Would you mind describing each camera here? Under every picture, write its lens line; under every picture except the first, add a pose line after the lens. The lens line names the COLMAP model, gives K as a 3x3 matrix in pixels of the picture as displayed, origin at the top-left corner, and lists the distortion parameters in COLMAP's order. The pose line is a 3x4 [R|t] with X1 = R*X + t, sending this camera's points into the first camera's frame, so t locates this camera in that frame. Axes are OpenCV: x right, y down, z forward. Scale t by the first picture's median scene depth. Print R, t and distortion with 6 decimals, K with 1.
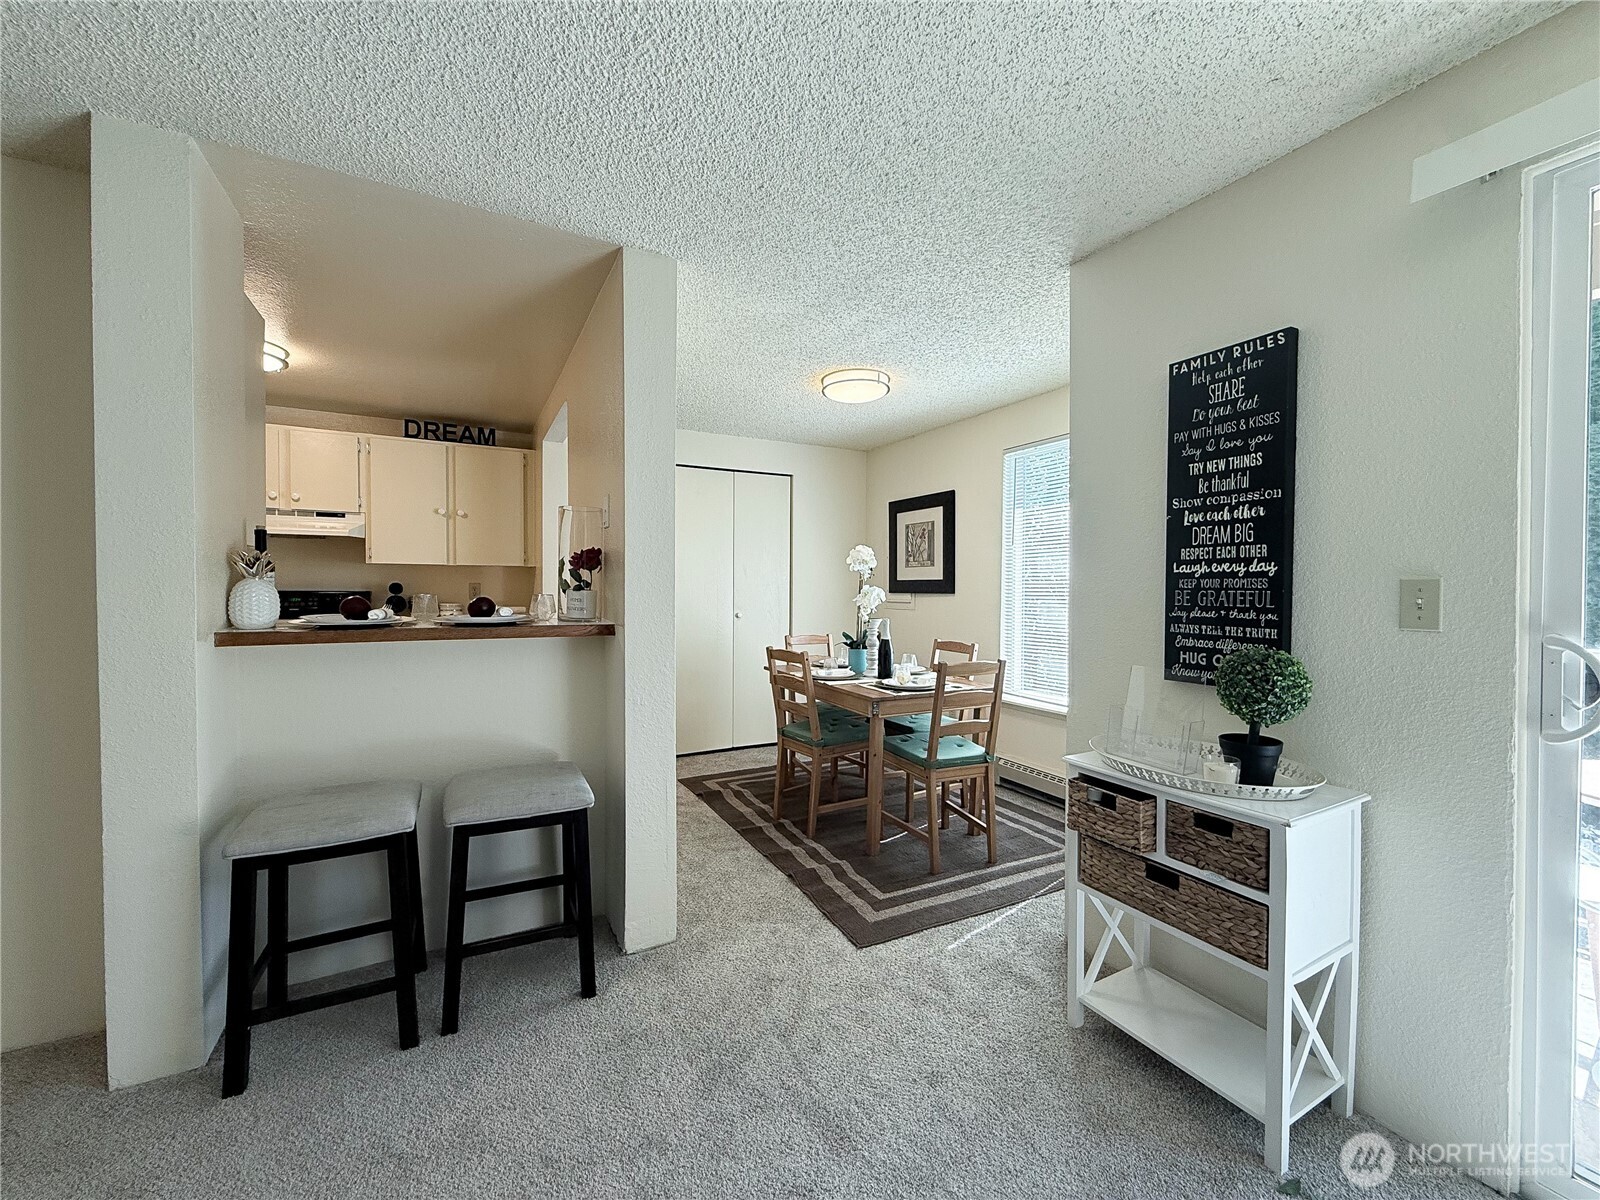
lens RADIAL K [[637.4, 0, 796.6], [0, 637.4, 602.0], [0, 0, 1]] dist [-0.000769, -0.000444]
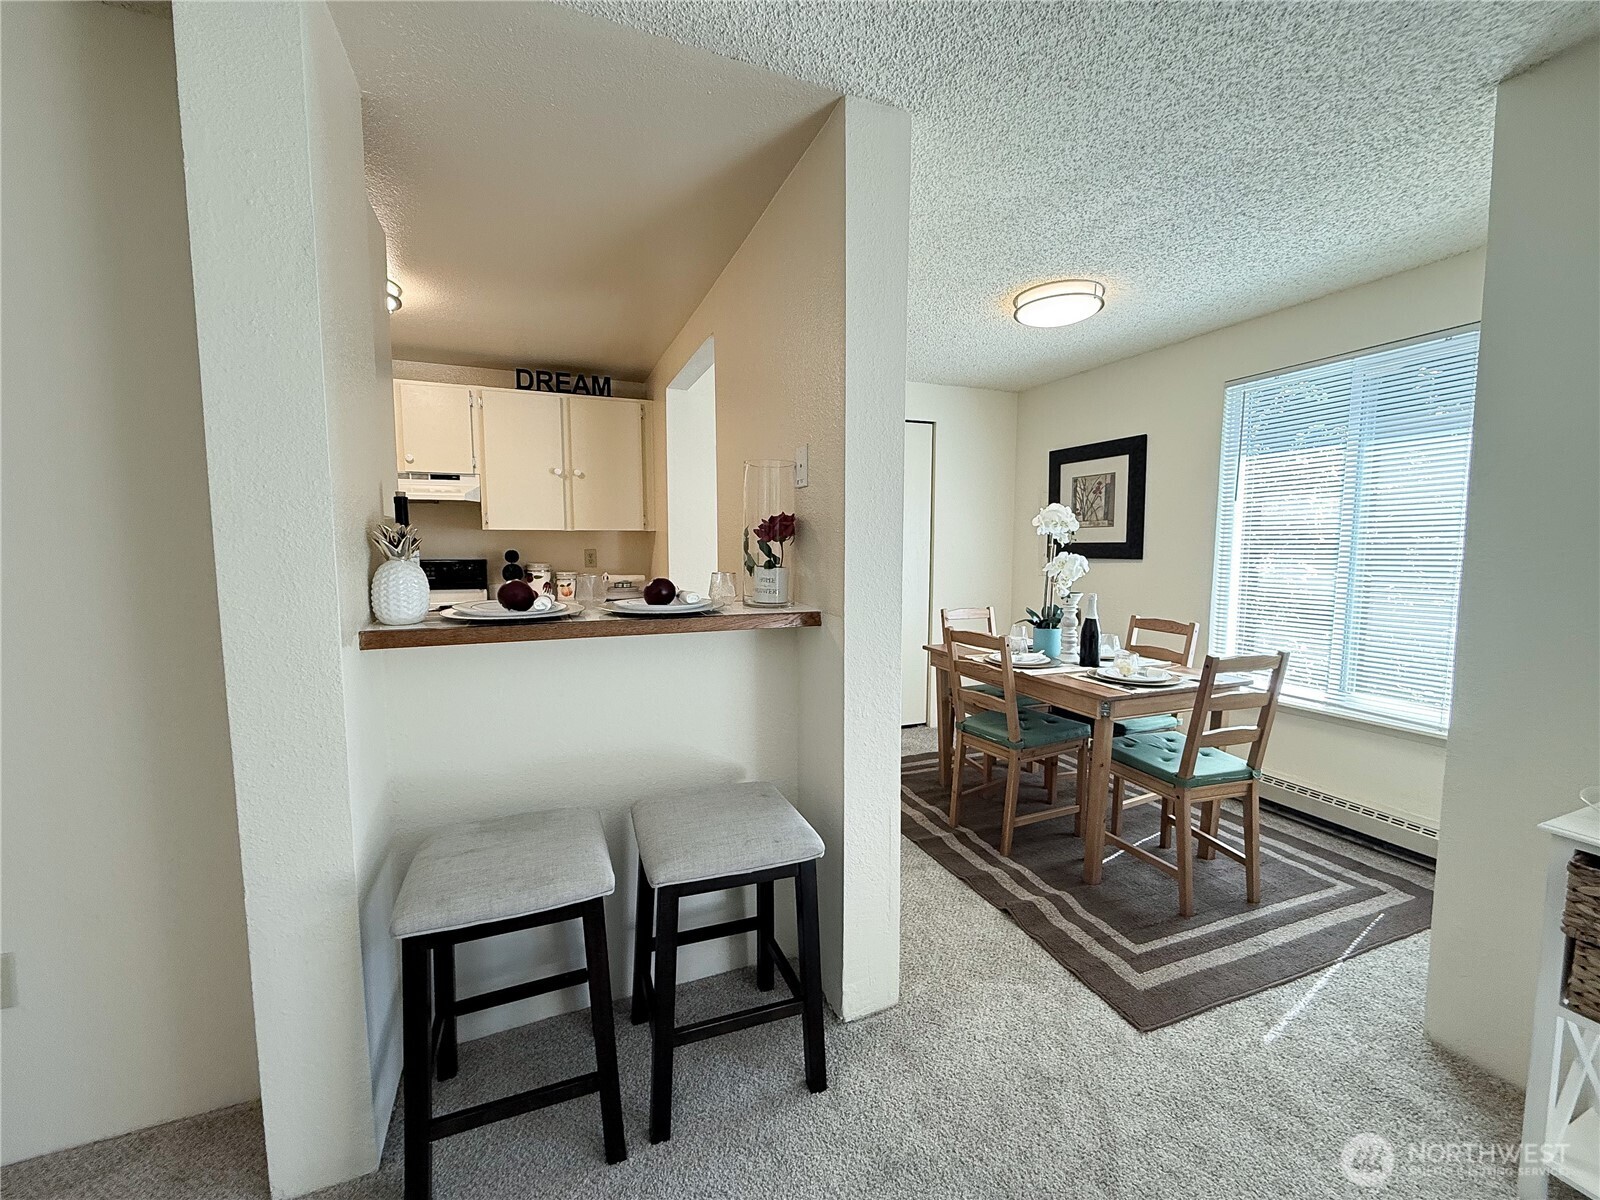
lens RADIAL K [[637.4, 0, 796.6], [0, 637.4, 602.0], [0, 0, 1]] dist [-0.000769, -0.000444]
pose [[0.995079, 0.002722, -0.099050, -0.172521], [0.003987, 0.997713, 0.067469, -0.021861], [0.099007, -0.067532, 0.992793, 0.160196]]
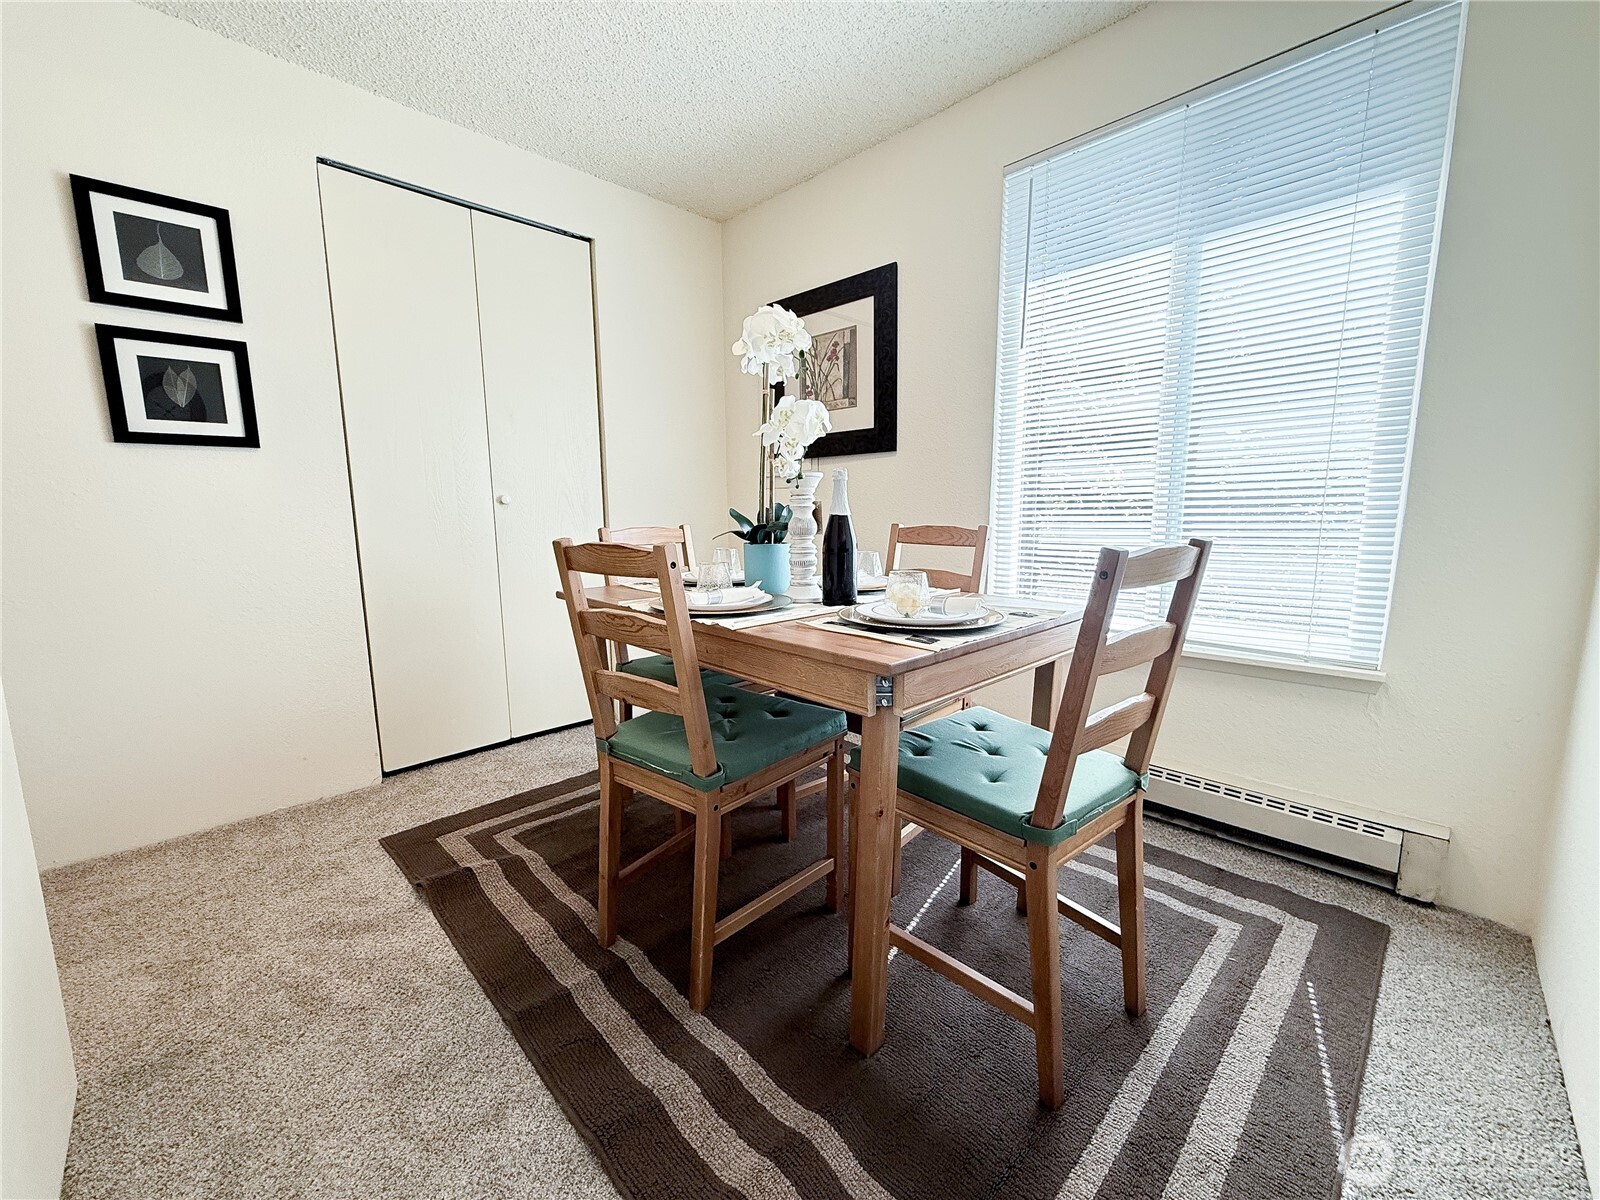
lens RADIAL K [[637.4, 0, 796.6], [0, 637.4, 602.0], [0, 0, 1]] dist [-0.000769, -0.000444]
pose [[0.956822, -0.057292, 0.284971, -0.020249], [0.021200, 0.991527, 0.128162, 0.066084], [-0.289899, -0.116587, 0.949929, 0.635431]]
